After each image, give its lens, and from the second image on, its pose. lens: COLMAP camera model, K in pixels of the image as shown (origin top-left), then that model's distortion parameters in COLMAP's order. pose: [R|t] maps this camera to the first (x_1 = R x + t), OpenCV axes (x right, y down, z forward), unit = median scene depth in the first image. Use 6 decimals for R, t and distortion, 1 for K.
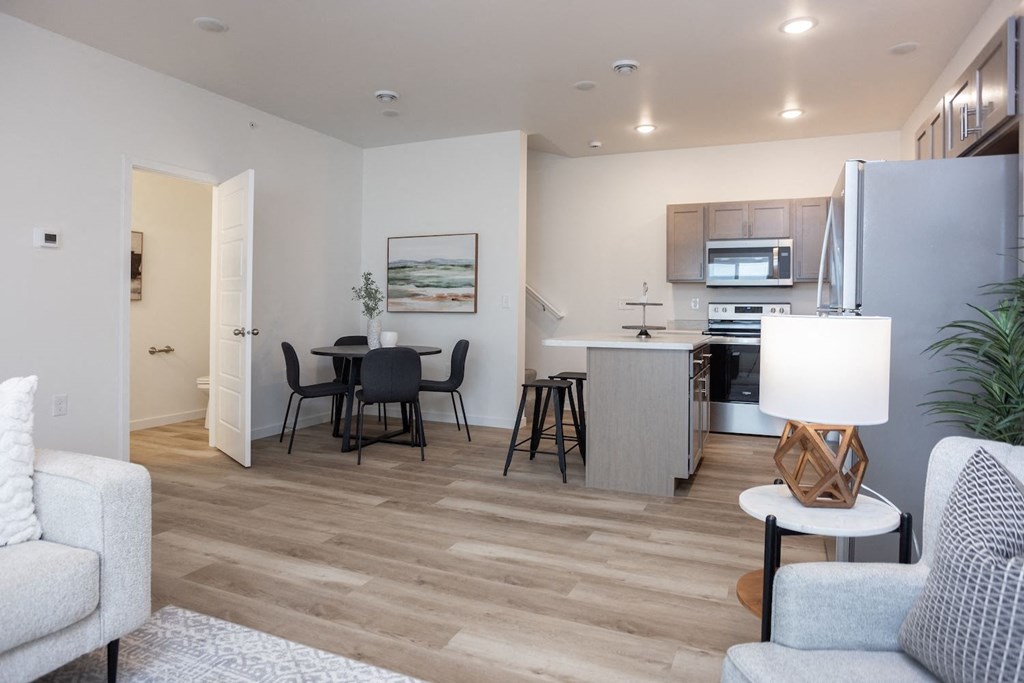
lens RADIAL K [[615.4, 0, 510.8], [0, 615.4, 303.6], [0, 0, 1]] dist [-0.060406, 0.001200]
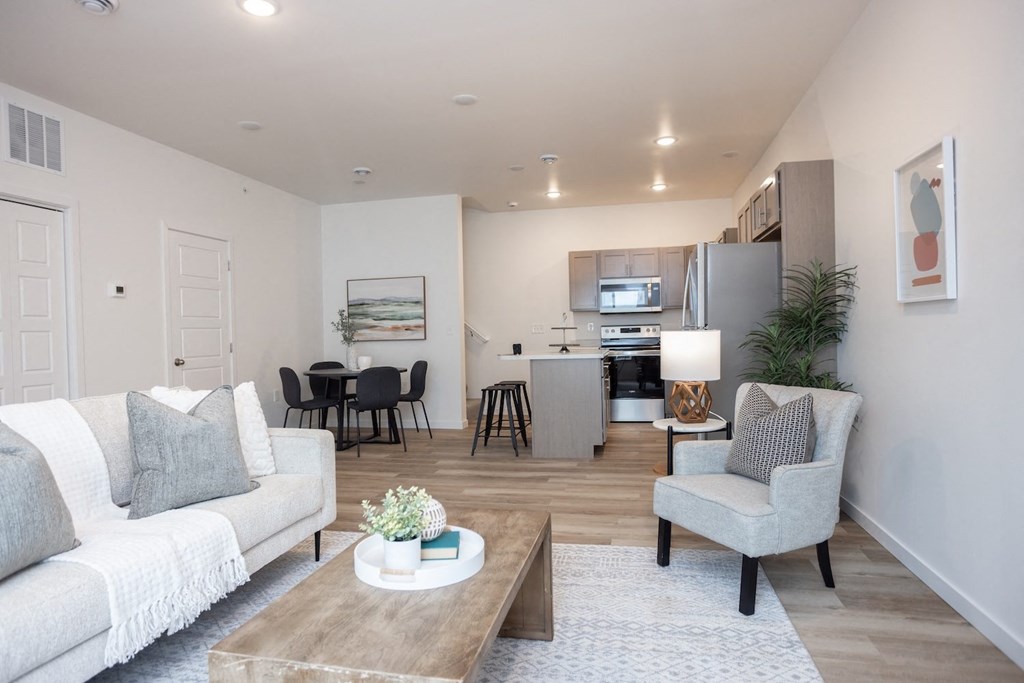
lens RADIAL K [[597.1, 0, 512.0], [0, 597.1, 341.5], [0, 0, 1]] dist [-0.061266, 0.042497]
pose [[0.979353, -0.034918, 0.199118, -0.163347], [0.031362, 0.999288, 0.020983, -0.001144], [-0.199709, -0.014305, 0.979751, -0.295071]]
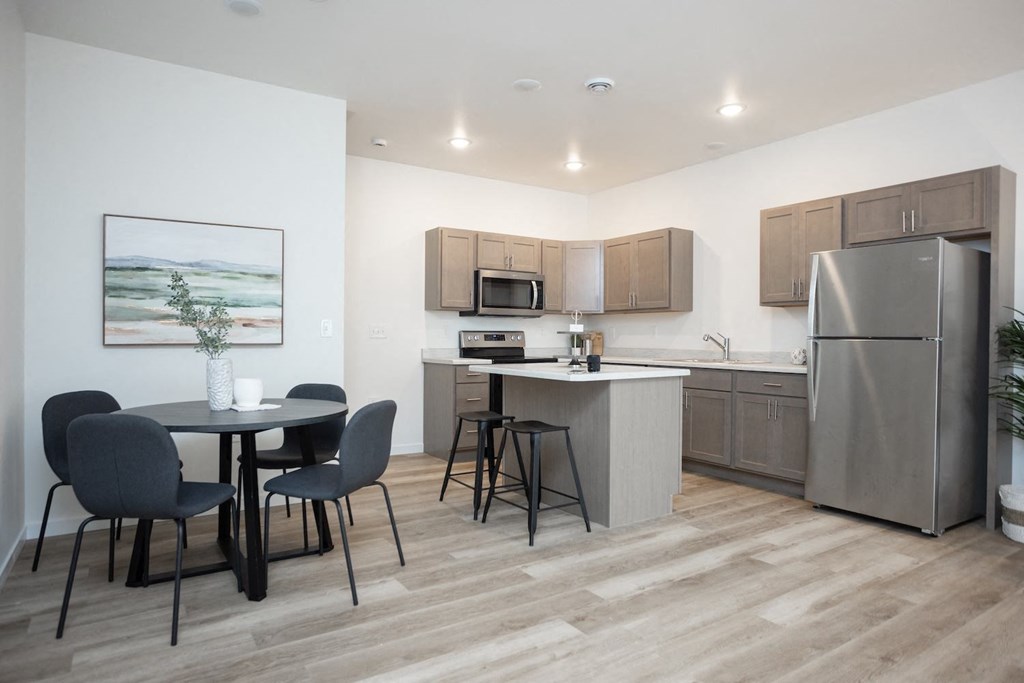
lens RADIAL K [[597.1, 0, 512.0], [0, 597.1, 341.5], [0, 0, 1]] dist [-0.061266, 0.042497]
pose [[0.550205, -0.012335, 0.834938, -0.607180], [-0.003205, 0.999852, 0.016883, -0.000845], [-0.835023, -0.011966, 0.550085, 0.538392]]
